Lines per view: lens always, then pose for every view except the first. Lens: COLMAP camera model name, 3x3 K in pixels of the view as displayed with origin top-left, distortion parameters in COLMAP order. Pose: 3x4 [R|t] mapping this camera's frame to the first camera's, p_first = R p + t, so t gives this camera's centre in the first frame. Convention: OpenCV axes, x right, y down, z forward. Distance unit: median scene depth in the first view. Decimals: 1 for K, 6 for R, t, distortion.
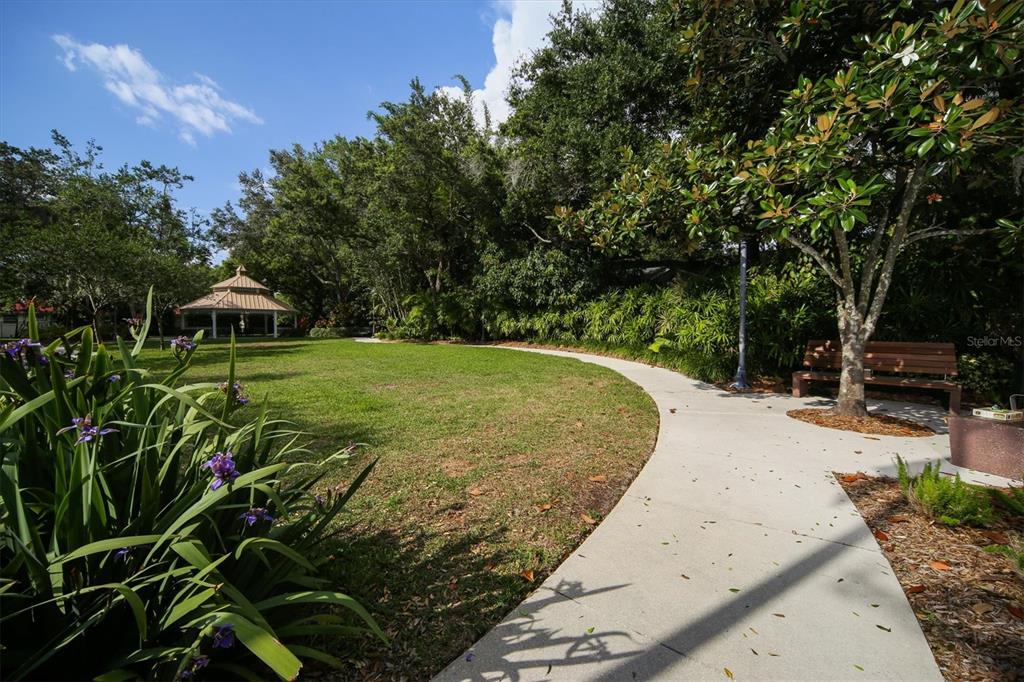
lens RADIAL K [[404.0, 0, 512.0], [0, 404.0, 341.0], [0, 0, 1]] dist [0.000682, -0.000116]
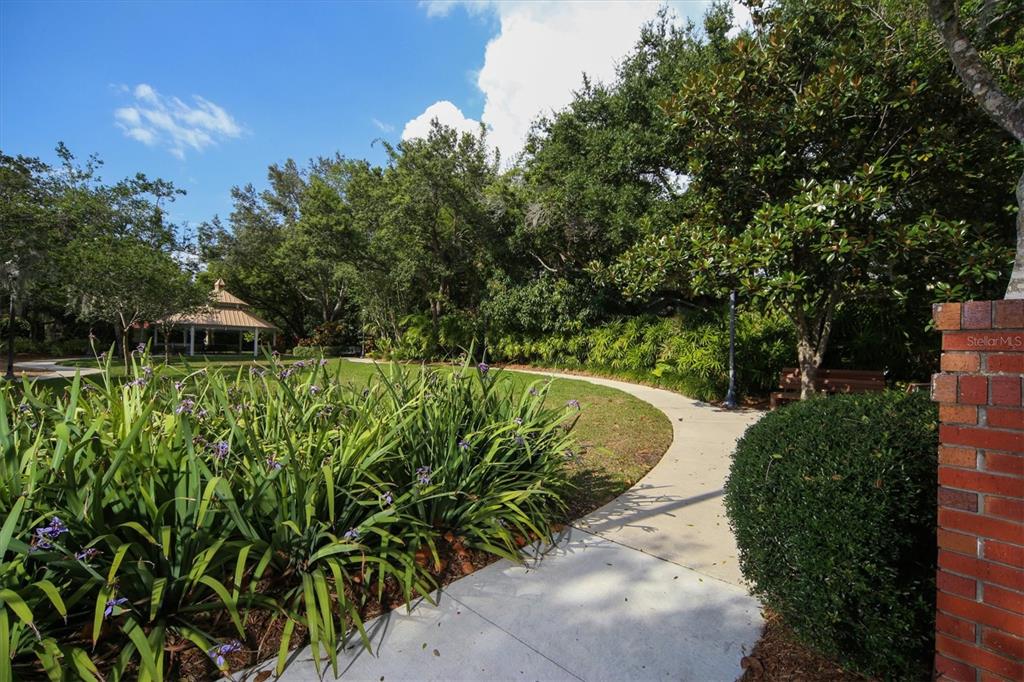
lens RADIAL K [[446.1, 0, 512.0], [0, 446.1, 341.0], [0, 0, 1]] dist [0.000221, -0.000072]
pose [[0.998249, 0.020316, 0.055562, -0.084504], [-0.017459, 0.998524, -0.051433, 0.000070], [-0.056525, 0.050373, 0.997130, -0.154819]]
